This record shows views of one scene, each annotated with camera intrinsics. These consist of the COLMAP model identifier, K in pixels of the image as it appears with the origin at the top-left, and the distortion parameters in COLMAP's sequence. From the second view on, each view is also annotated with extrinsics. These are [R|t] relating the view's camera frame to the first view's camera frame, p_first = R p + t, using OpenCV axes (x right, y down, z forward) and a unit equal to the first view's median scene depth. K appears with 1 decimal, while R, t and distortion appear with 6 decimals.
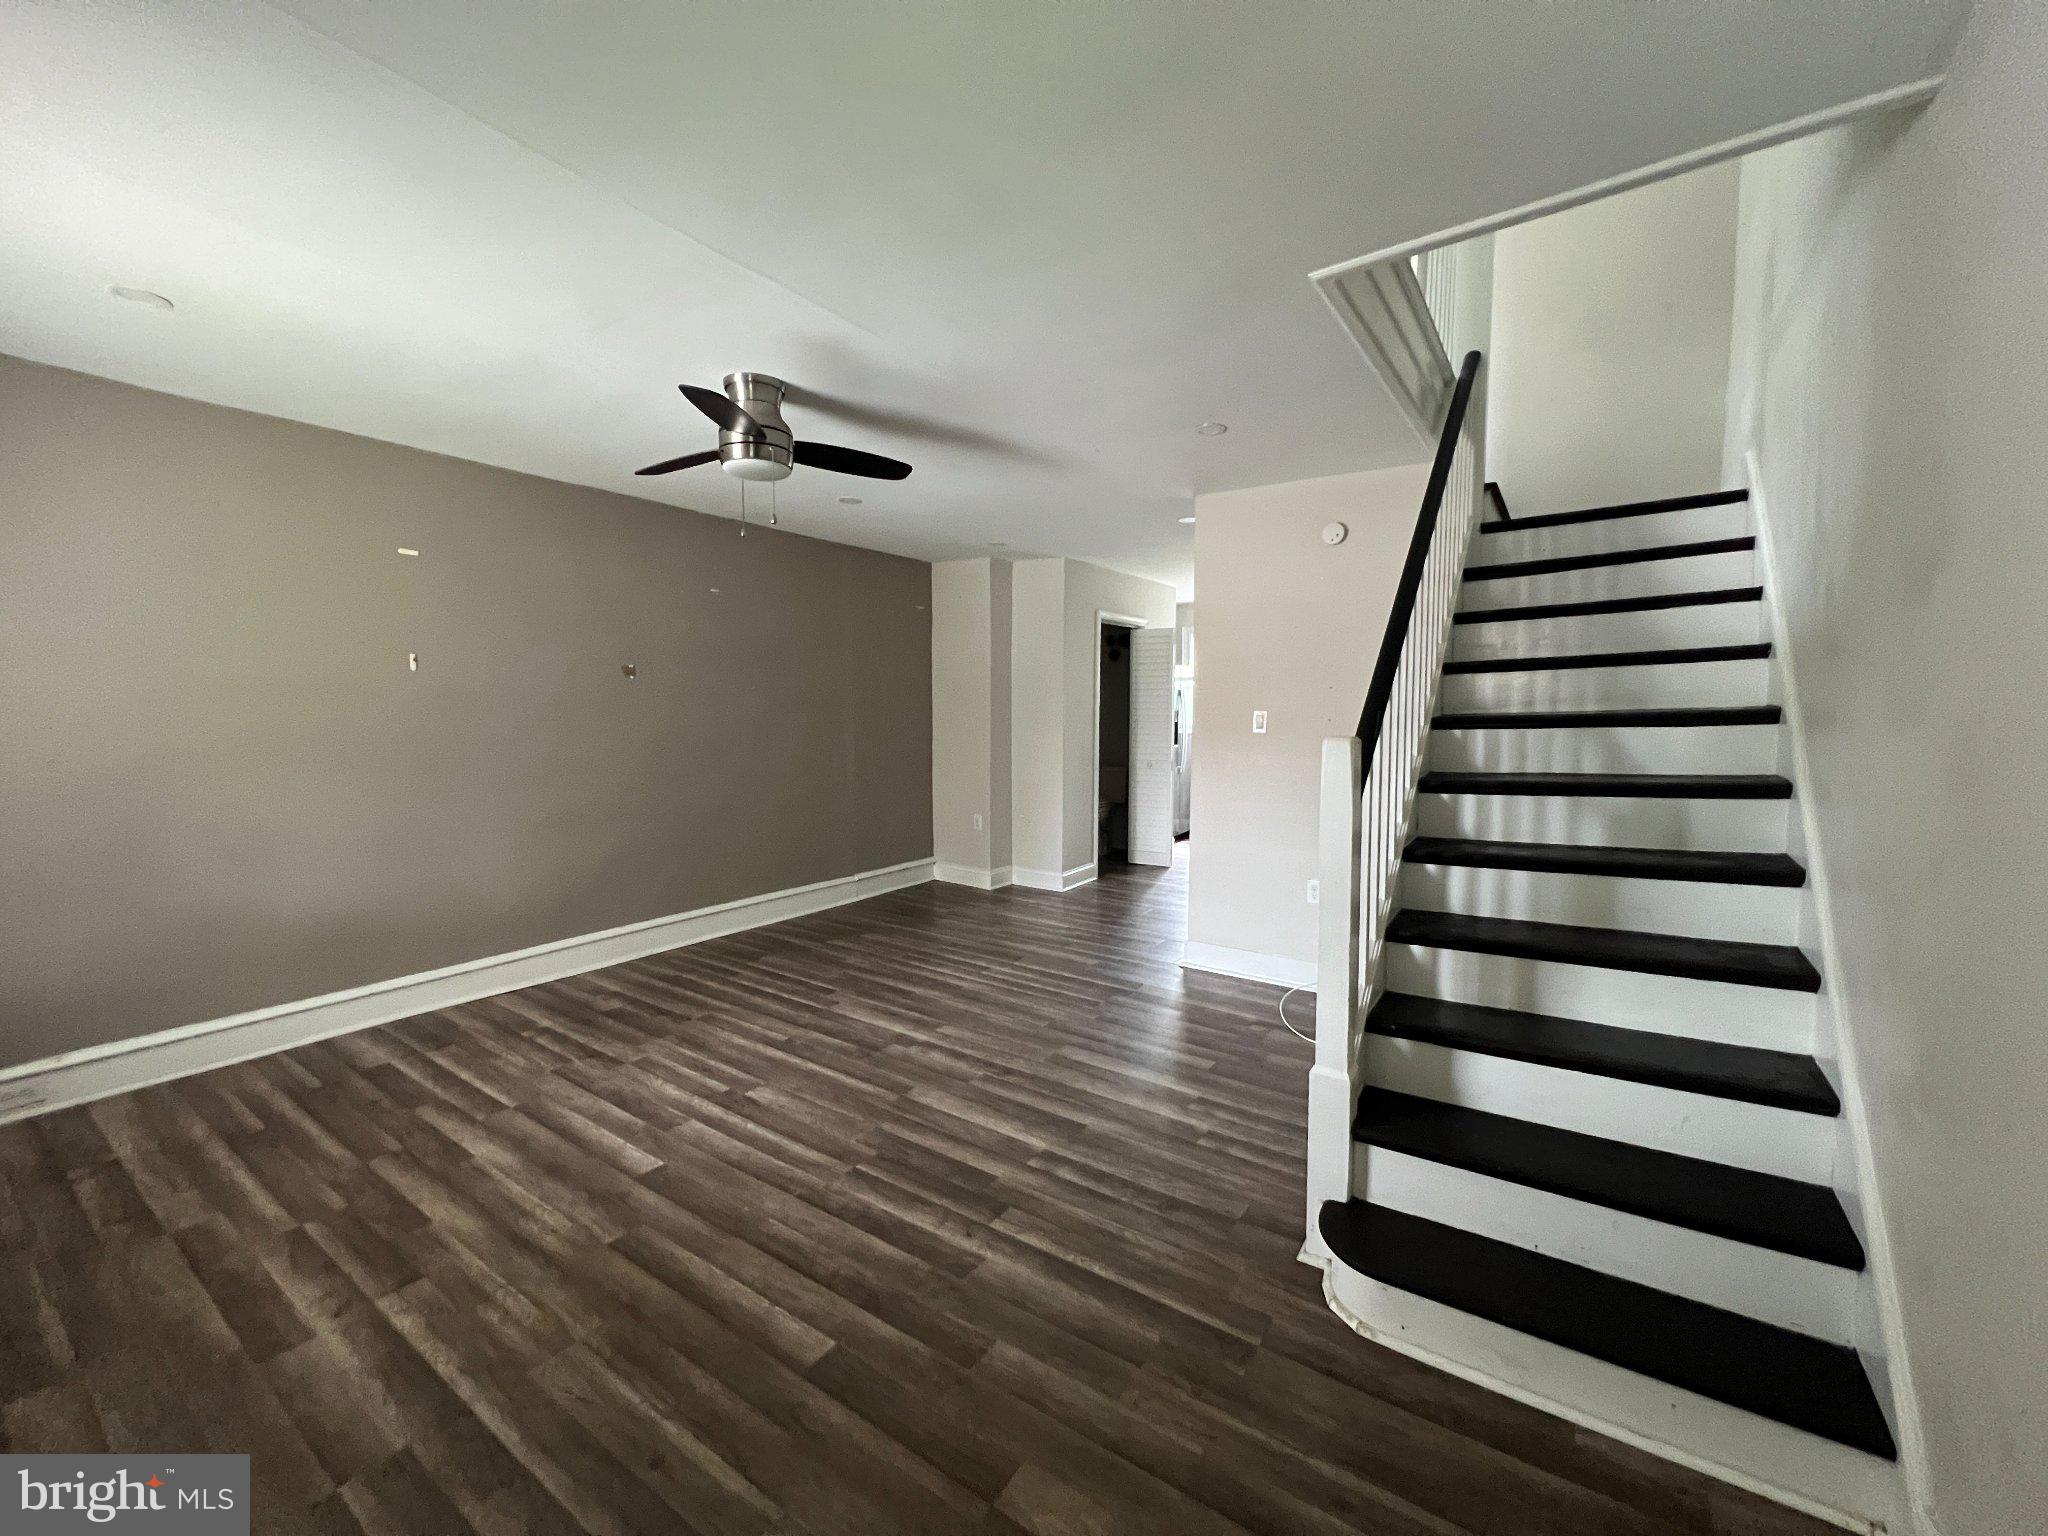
lens RADIAL K [[819.8, 0, 1021.2], [0, 819.8, 767.7], [0, 0, 1]] dist [-0.000343, 0.000125]
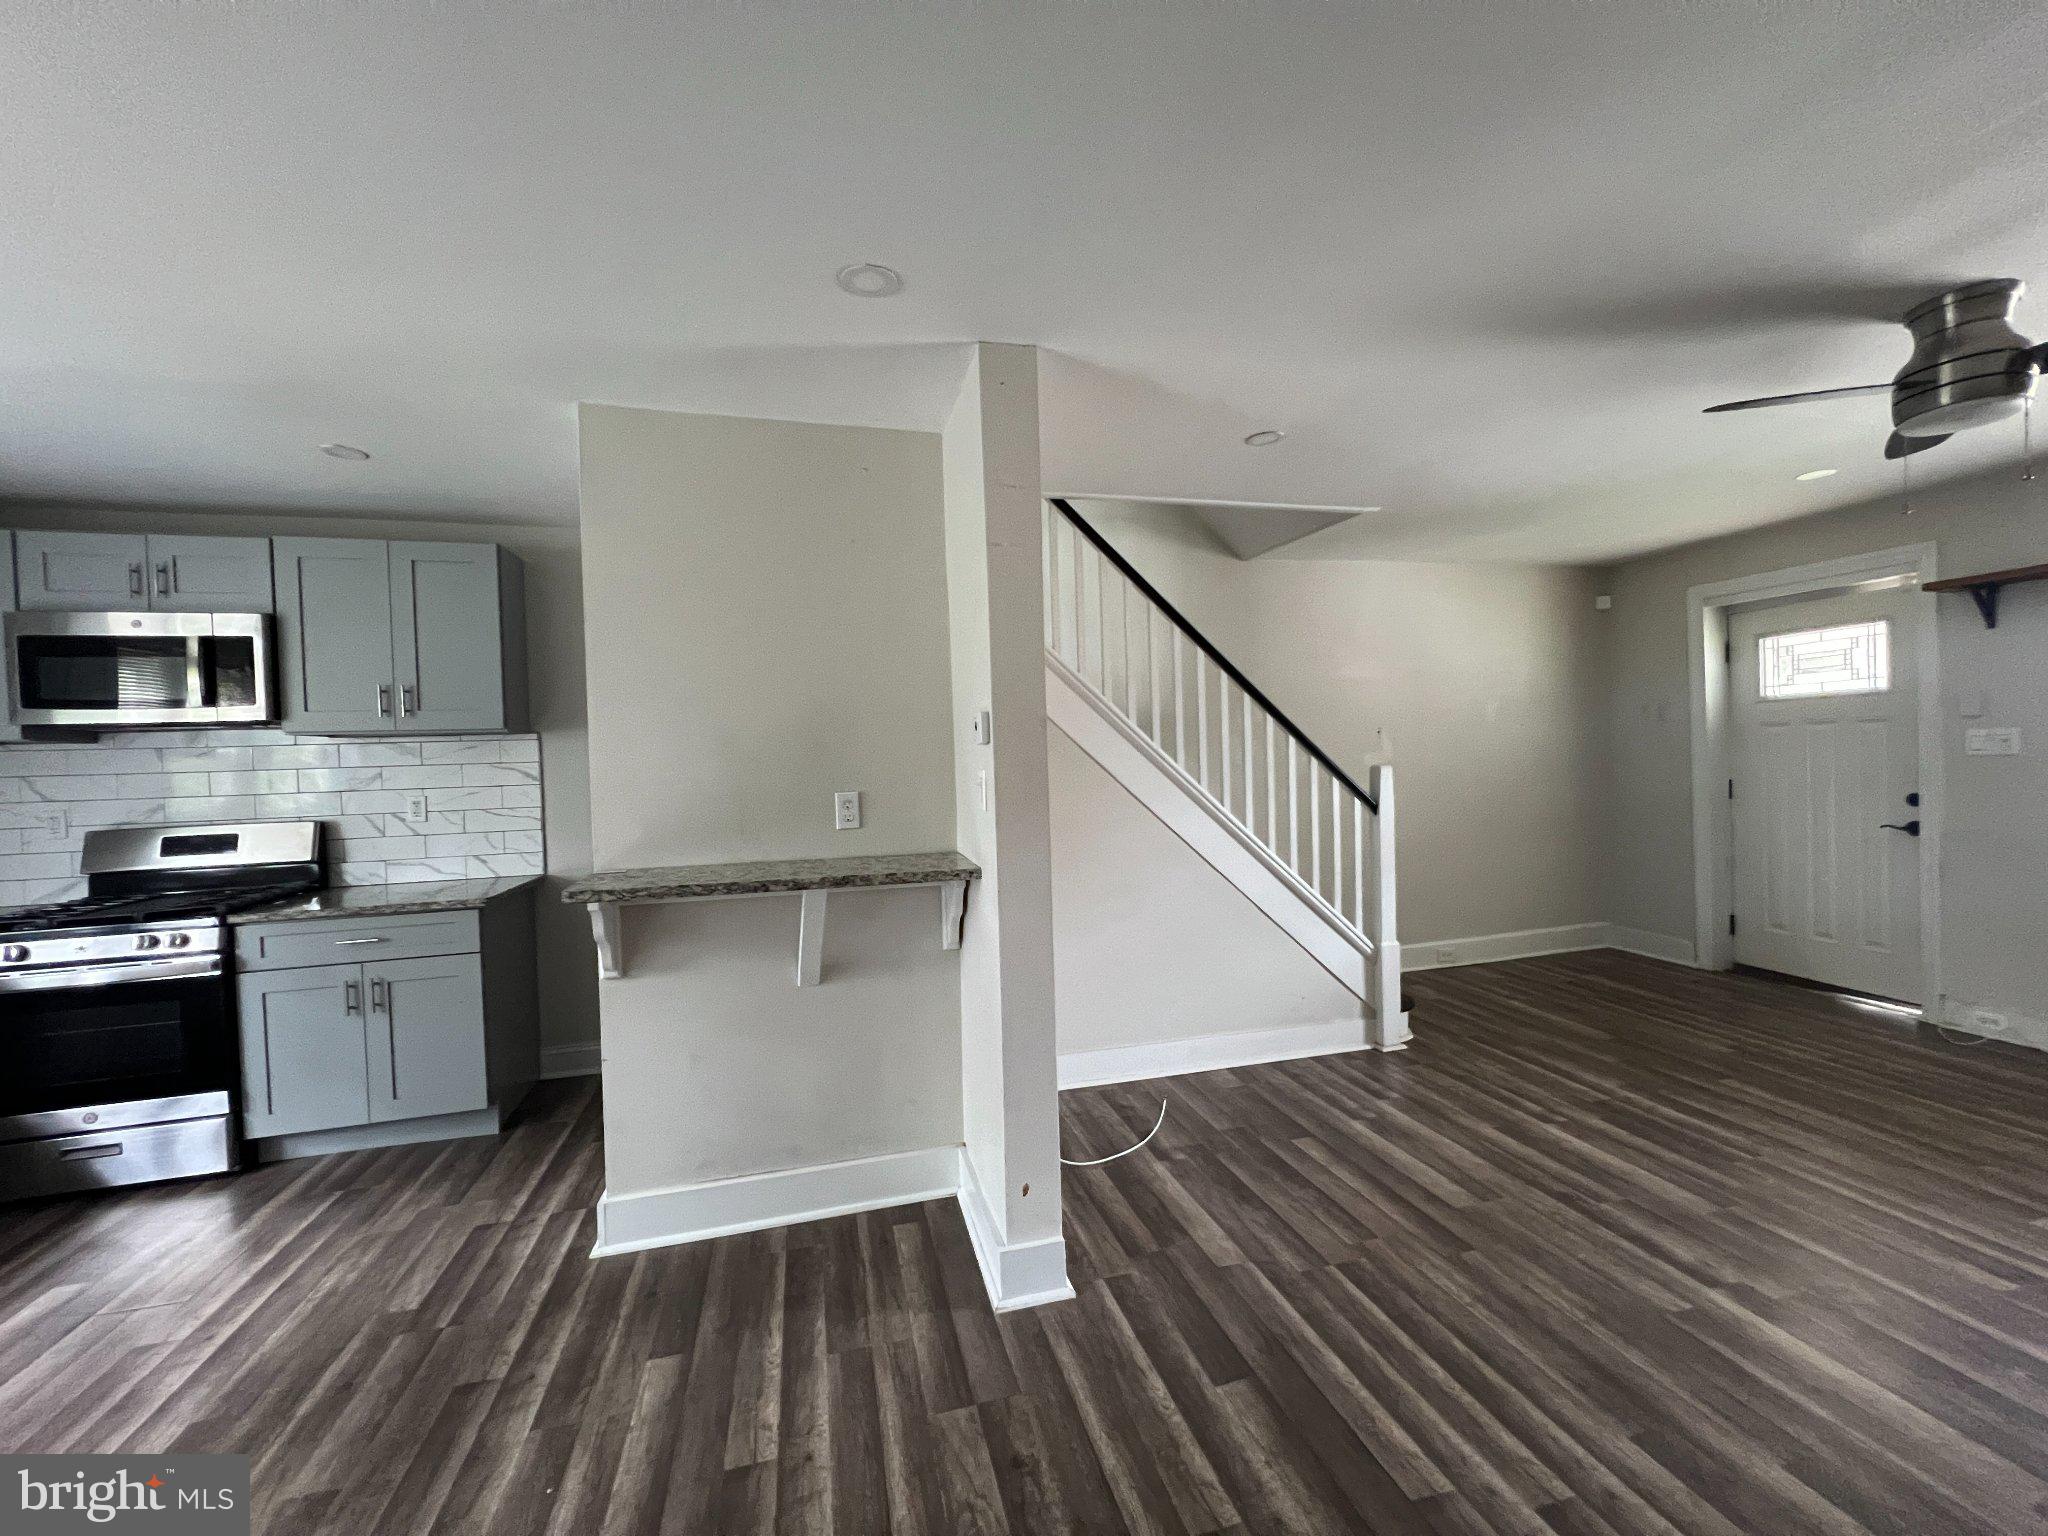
lens RADIAL K [[819.8, 0, 1021.2], [0, 819.8, 767.7], [0, 0, 1]] dist [-0.000343, 0.000125]
pose [[-0.756579, 0.010325, 0.653821, -0.163991], [0.077633, 0.994222, 0.074134, -0.172997], [-0.649277, 0.106846, -0.753009, 2.174442]]
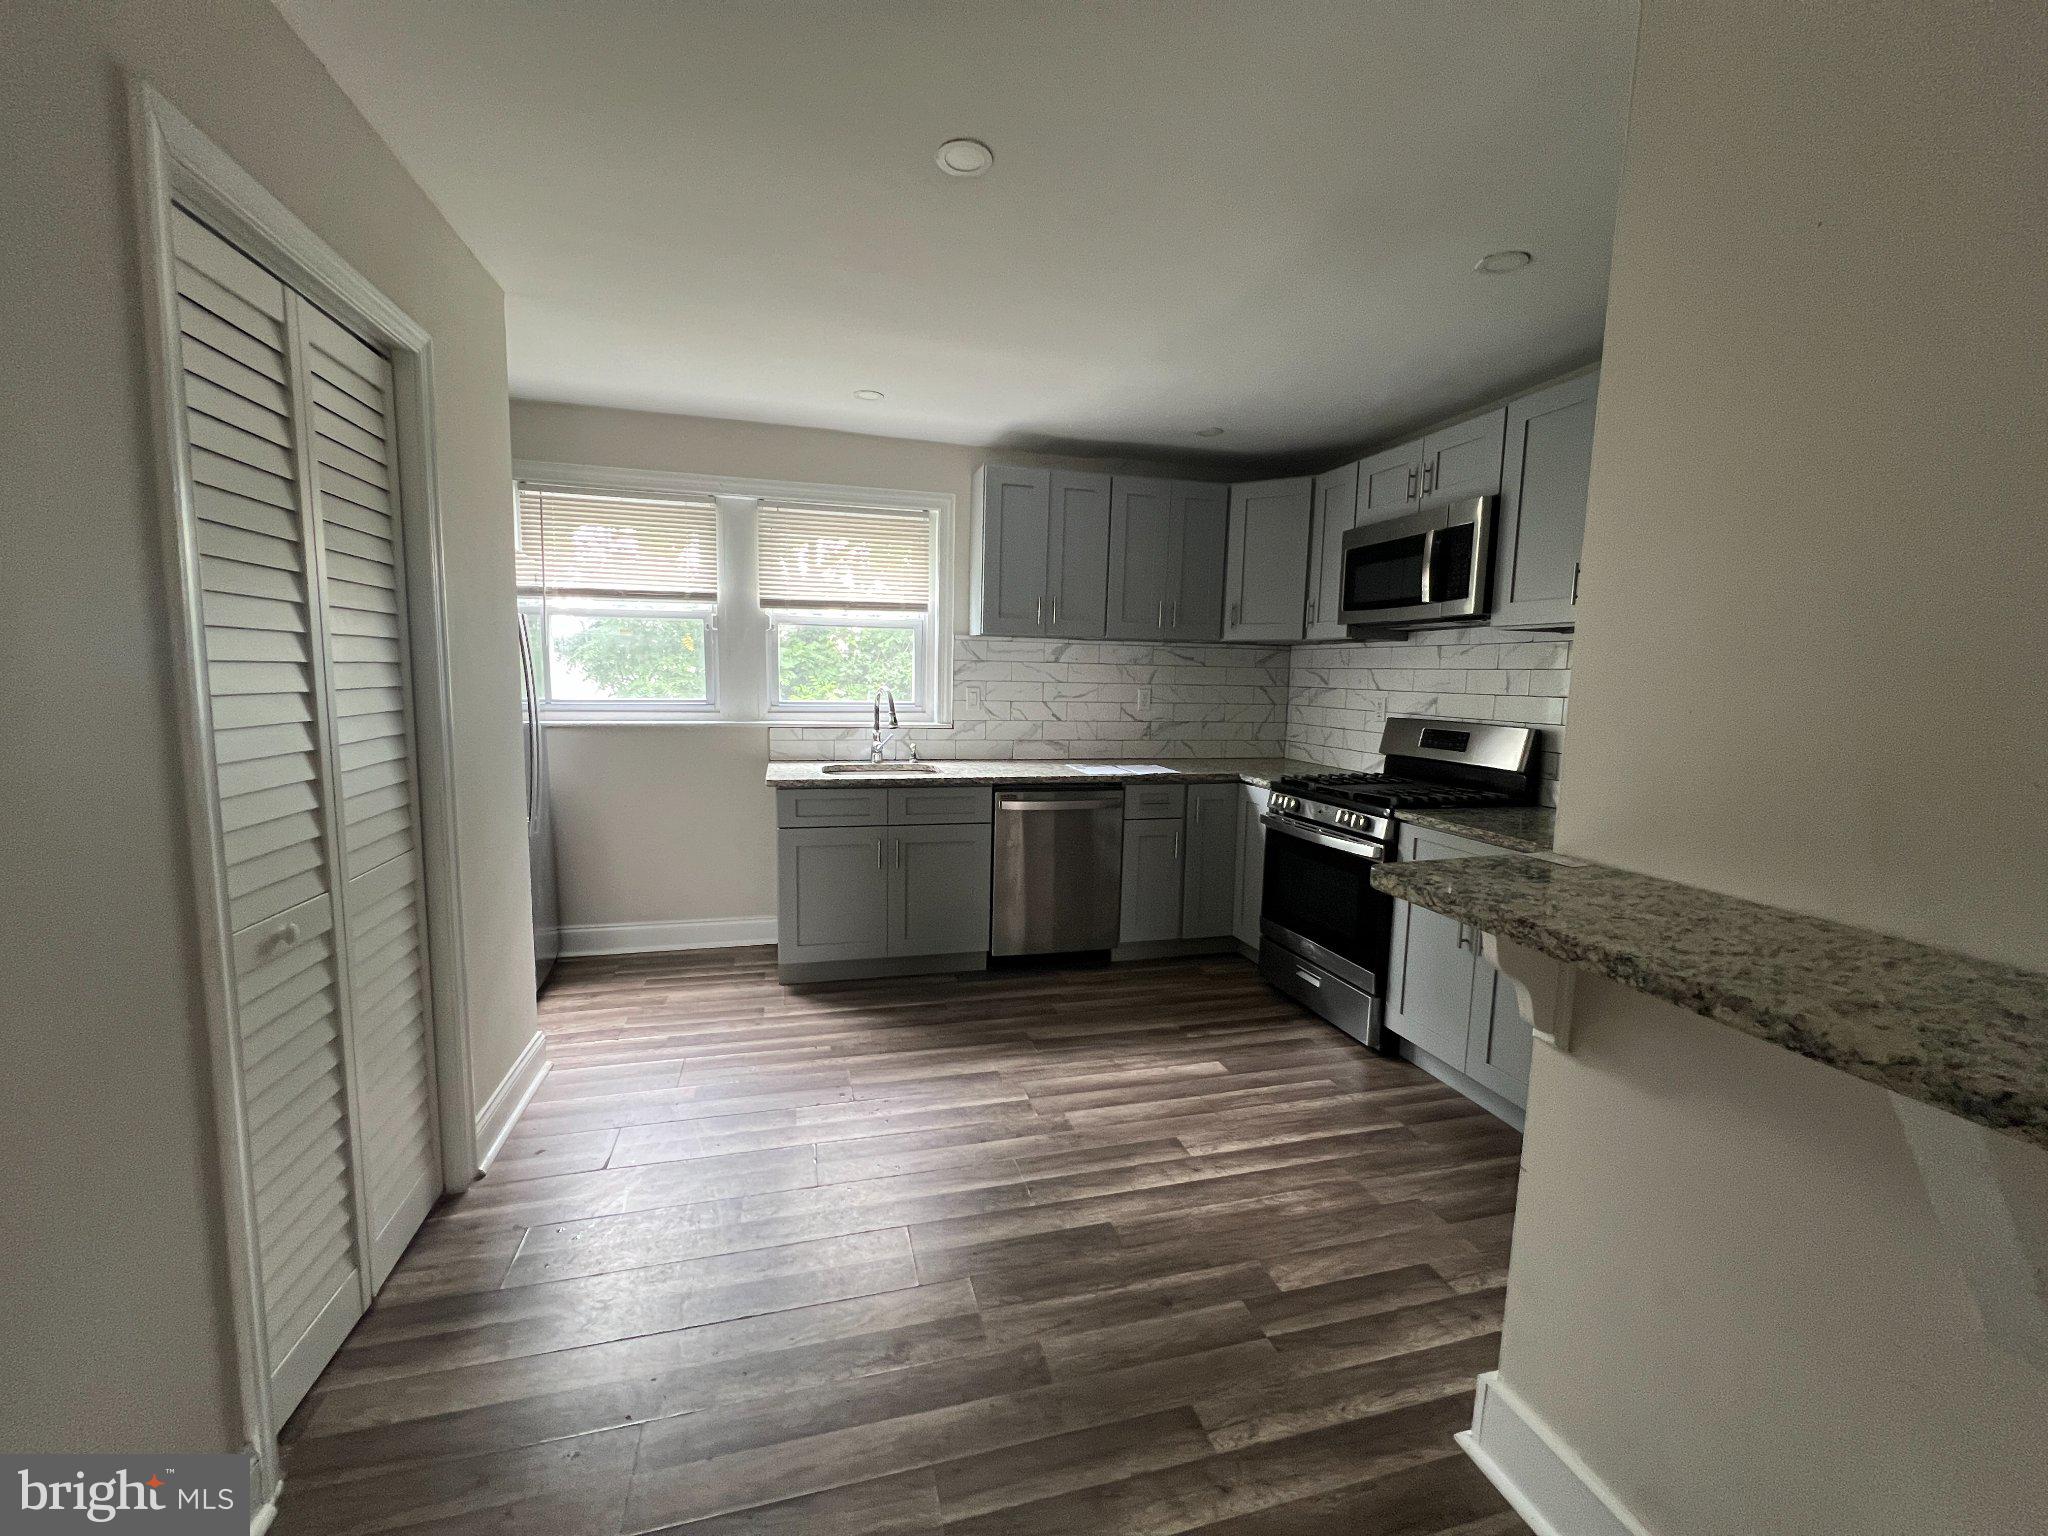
lens RADIAL K [[819.8, 0, 1021.2], [0, 819.8, 767.7], [0, 0, 1]] dist [-0.000343, 0.000125]
pose [[0.647241, -0.074084, 0.758677, 0.171886], [0.034331, 0.997089, 0.068076, -0.129538], [-0.761512, -0.018016, 0.647901, 1.748405]]
